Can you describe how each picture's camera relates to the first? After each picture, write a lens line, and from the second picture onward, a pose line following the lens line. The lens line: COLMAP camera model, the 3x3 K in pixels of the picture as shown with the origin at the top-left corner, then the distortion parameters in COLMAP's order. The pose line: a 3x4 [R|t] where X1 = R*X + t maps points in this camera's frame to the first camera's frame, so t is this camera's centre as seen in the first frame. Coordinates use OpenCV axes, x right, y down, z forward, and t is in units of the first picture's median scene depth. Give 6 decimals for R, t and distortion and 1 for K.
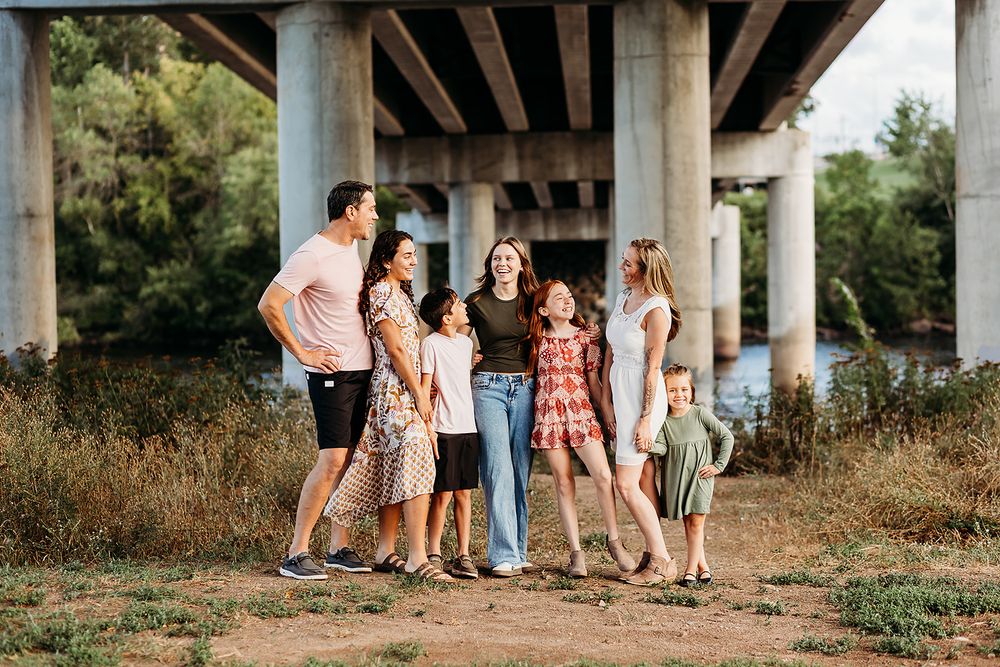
lens RADIAL K [[2461.2, 0, 504.9], [0, 2461.2, 356.4], [0, 0, 1]] dist [0.005135, 0.176707]
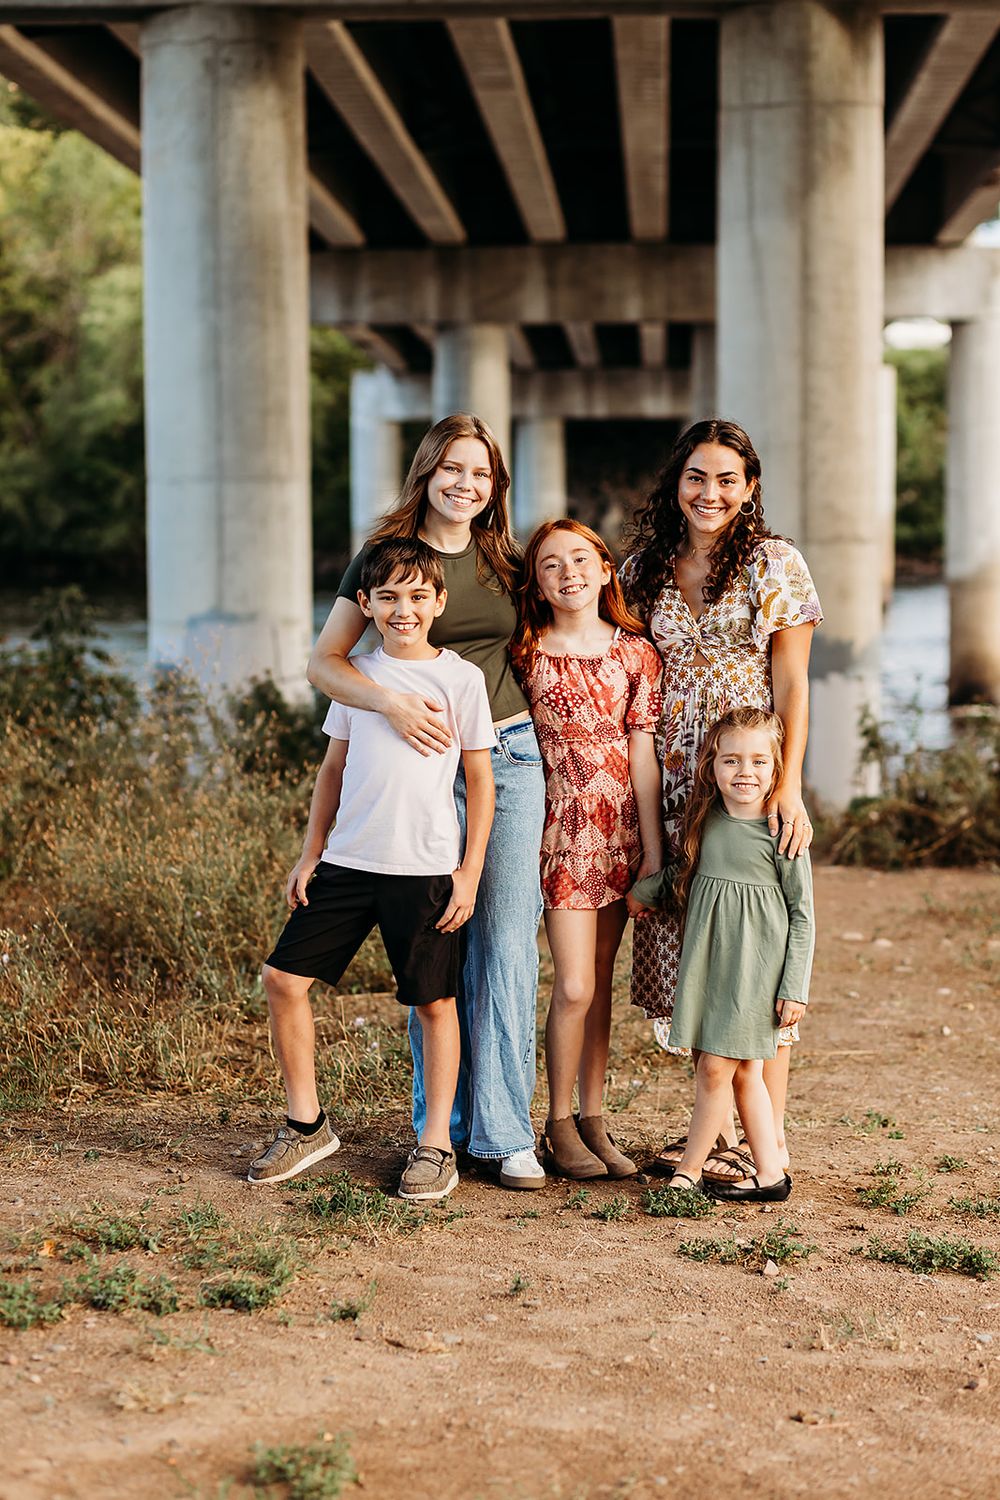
lens RADIAL K [[3691.8, 0, 500.0], [0, 3691.8, 750.0], [0, 0, 1]] dist [0.005135, 0.176707]
pose [[0.999931, 0.010895, -0.004308, -0.002094], [-0.010698, 0.999003, 0.043333, -0.006038], [0.004776, -0.043283, 0.999051, 0.109102]]
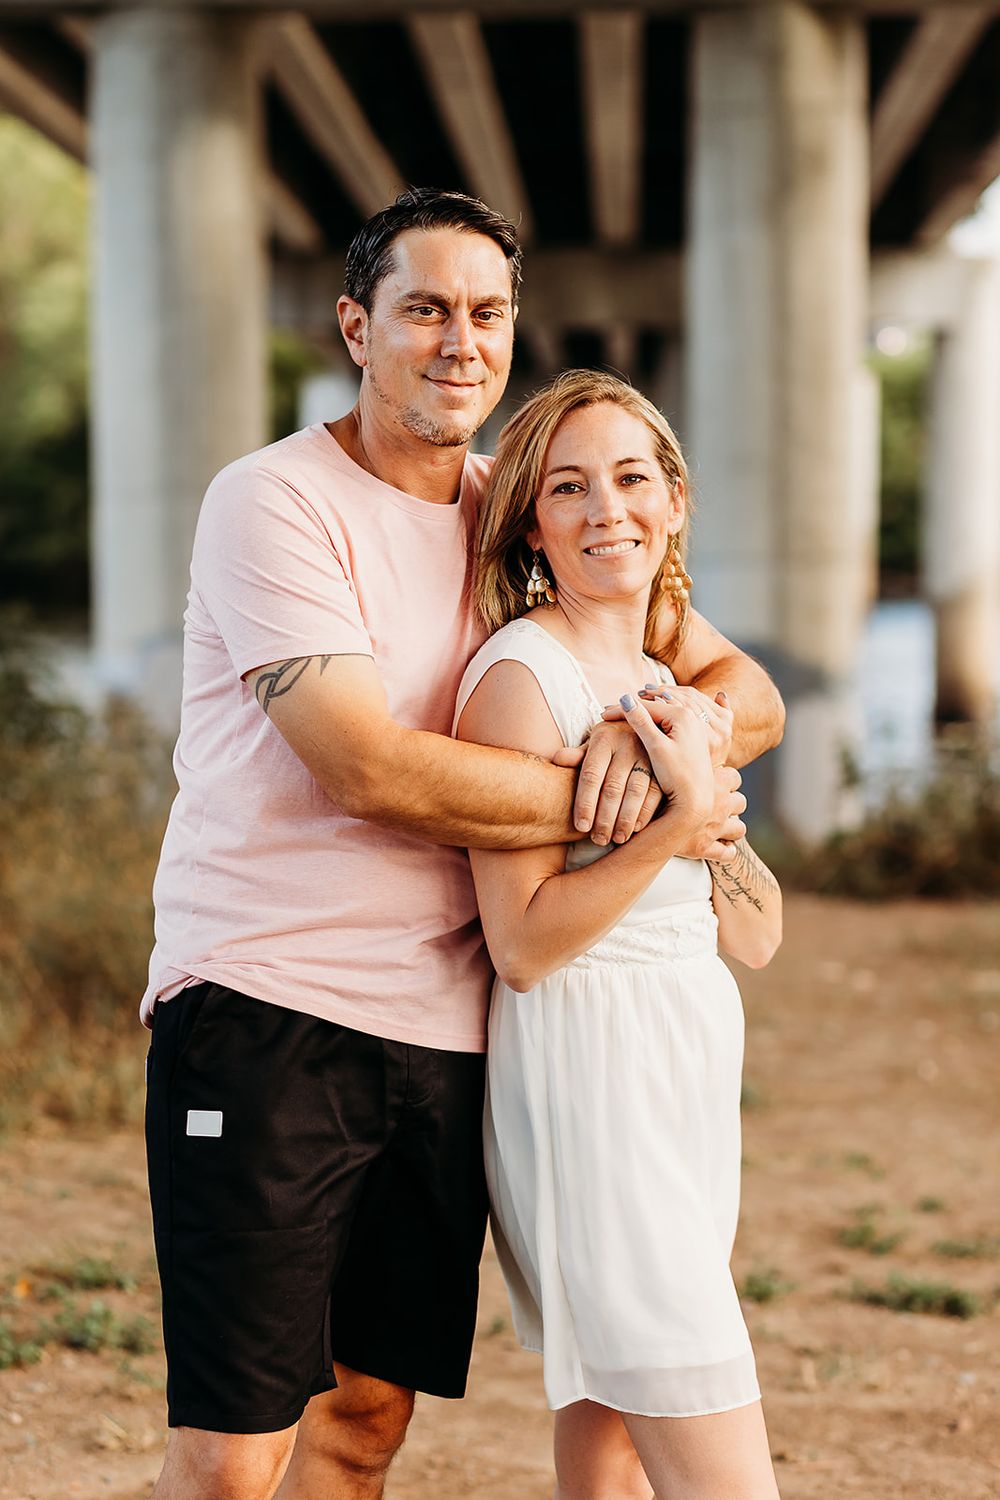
lens RADIAL K [[3878.7, 0, 500.0], [0, 3878.7, 750.0], [0, 0, 1]] dist [0.045427, 0.692595]
pose [[0.999890, 0.013316, 0.006573, -0.003292], [-0.013553, 0.999209, 0.037399, -0.007148], [-0.006070, -0.037484, 0.999279, 0.100097]]
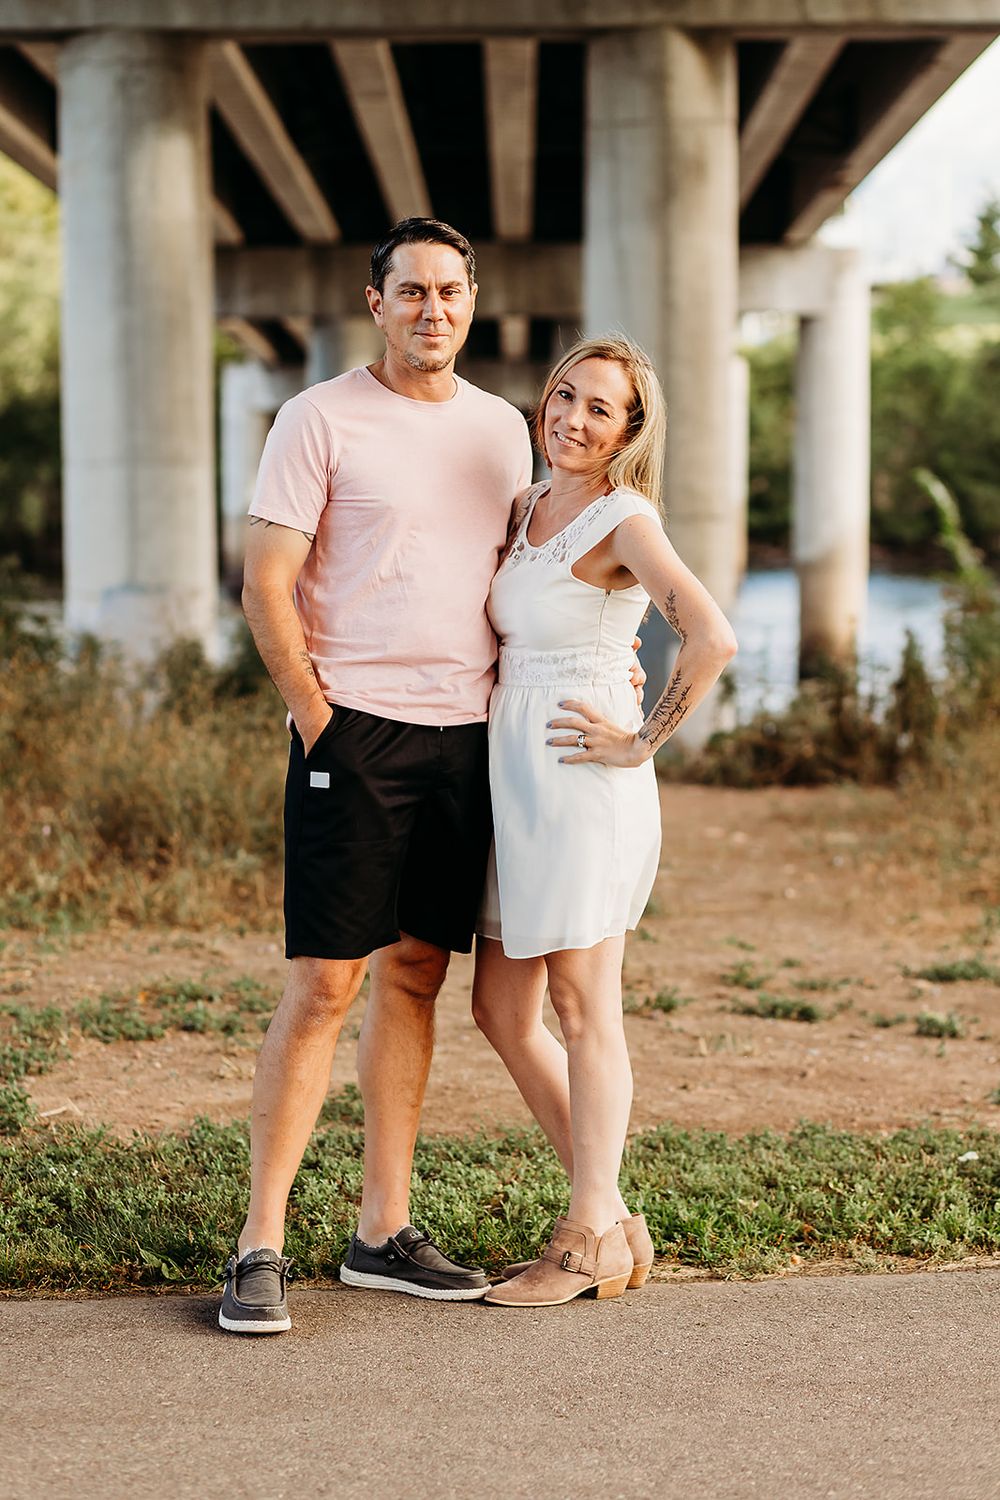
lens RADIAL K [[3691.8, 0, 500.0], [0, 3691.8, 750.0], [0, 0, 1]] dist [0.005135, 0.176707]
pose [[0.999319, 0.009245, 0.035719, -0.010303], [-0.010857, 0.998918, 0.045217, -0.001685], [-0.035263, -0.045574, 0.998338, 0.030763]]
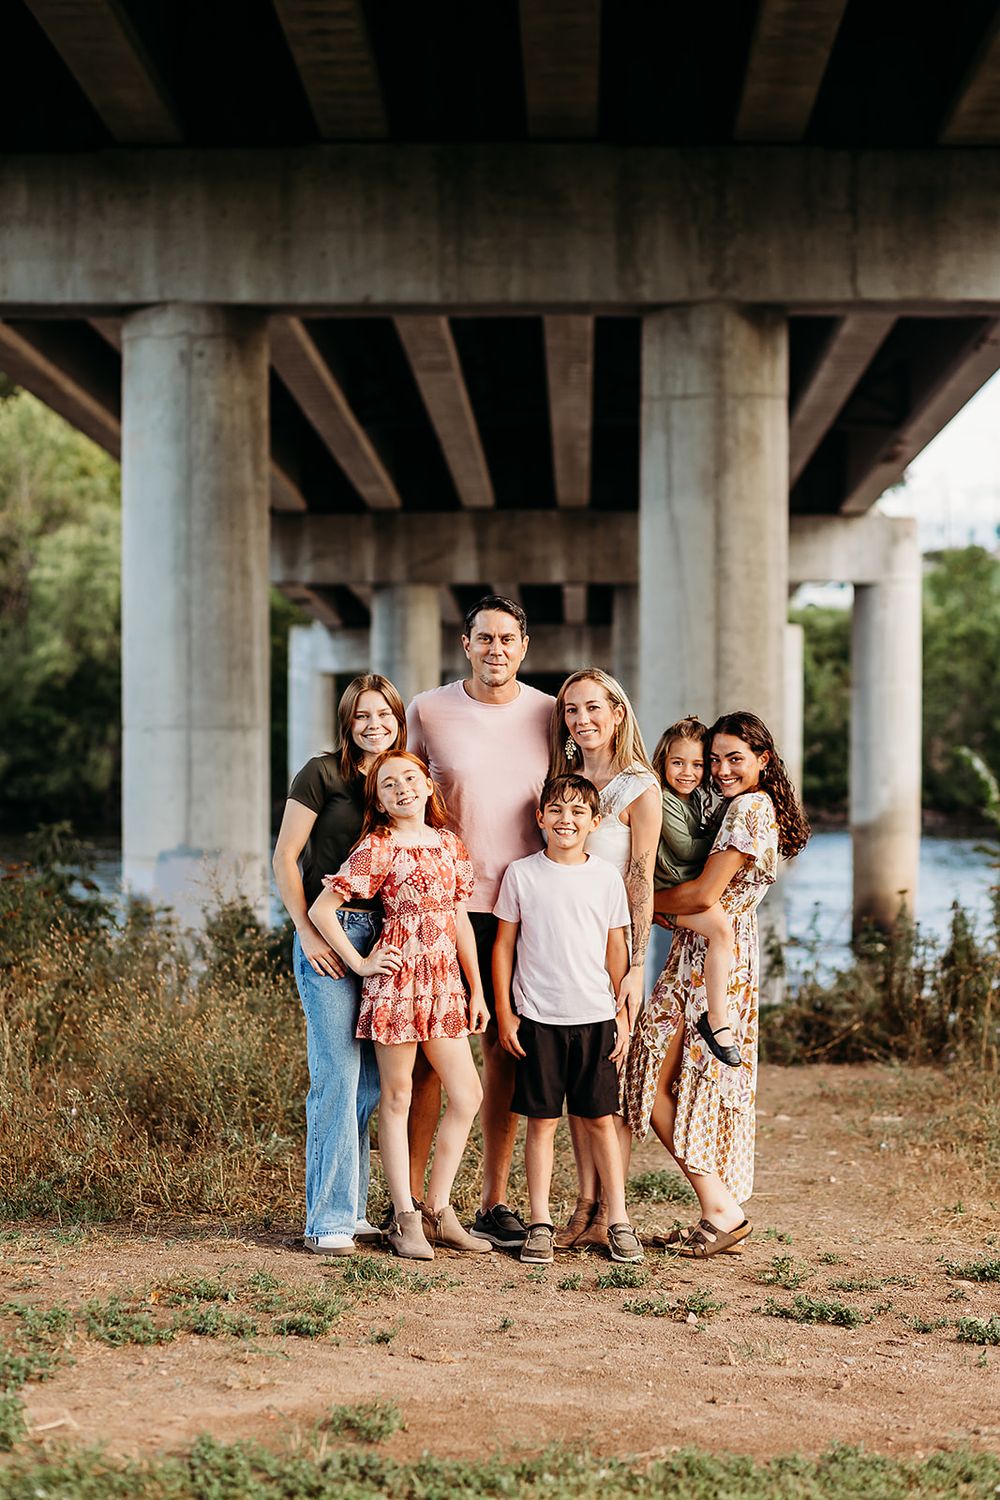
lens RADIAL K [[3617.8, 0, 500.0], [0, 3617.8, 750.0], [0, 0, 1]] dist [0.034396, -0.988645]
pose [[0.999710, 0.017065, 0.017010, -0.007151], [-0.016644, 0.999559, -0.024599, -0.003889], [-0.017422, 0.024308, 0.999553, 0.043724]]
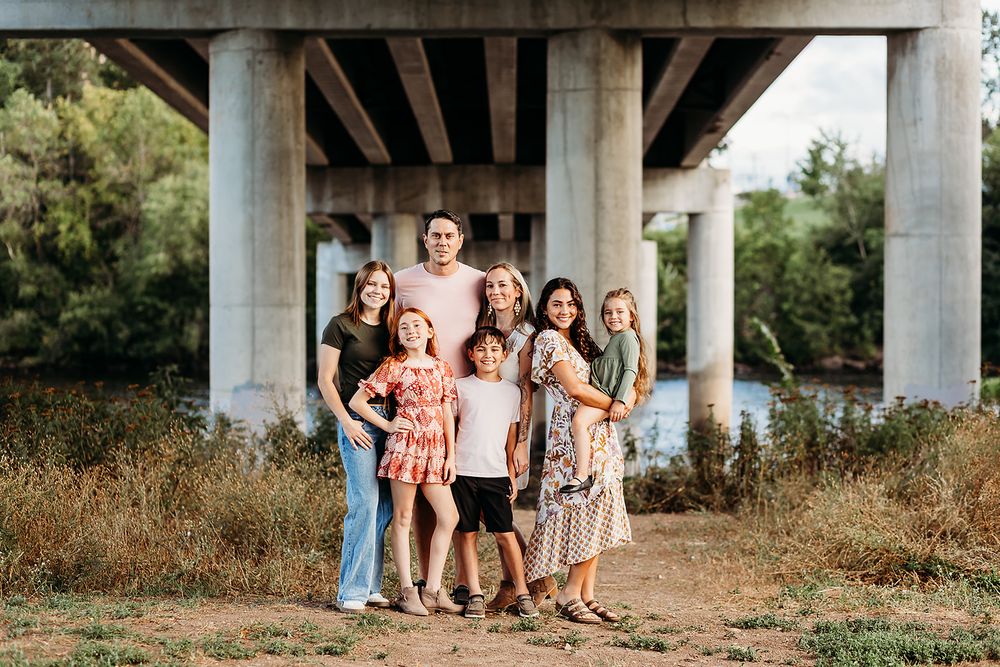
lens RADIAL K [[2428.9, 0, 500.0], [0, 2428.9, 333.5], [0, 0, 1]] dist [0.014419, -0.218014]
pose [[0.999280, 0.015724, 0.034528, -0.006886], [-0.014962, 0.999641, -0.022216, -0.000334], [-0.034865, 0.021683, 0.999157, 0.014168]]
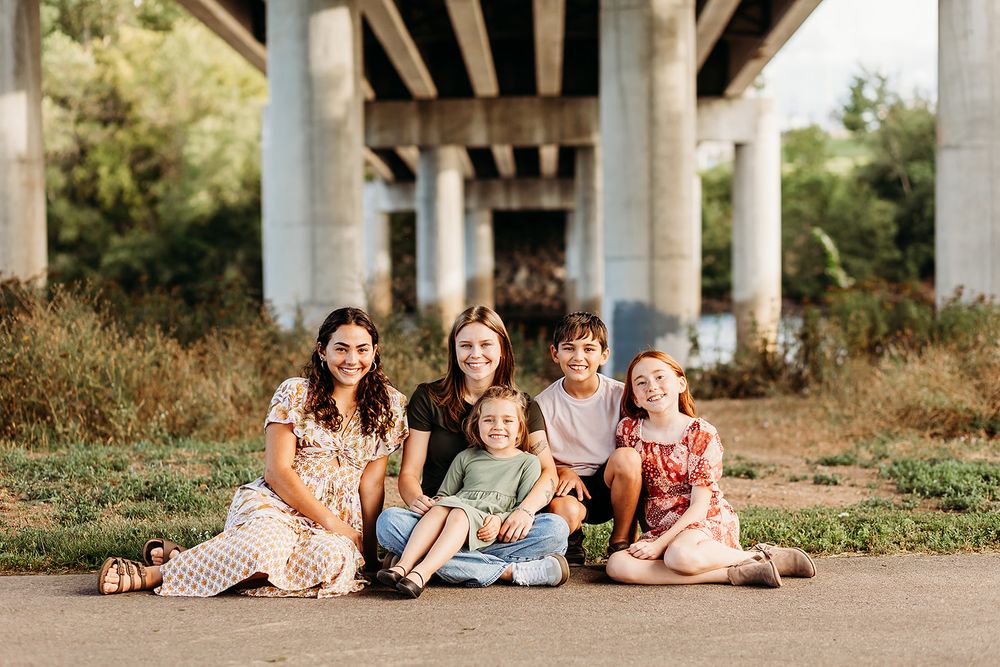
lens RADIAL K [[2461.2, 0, 504.9], [0, 2461.2, 356.4], [0, 0, 1]] dist [0.005135, 0.176707]
pose [[0.999736, 0.003106, 0.022760, -0.016003], [-0.003264, 0.999971, 0.006941, 0.013592], [-0.022738, -0.007014, 0.999717, -0.010320]]
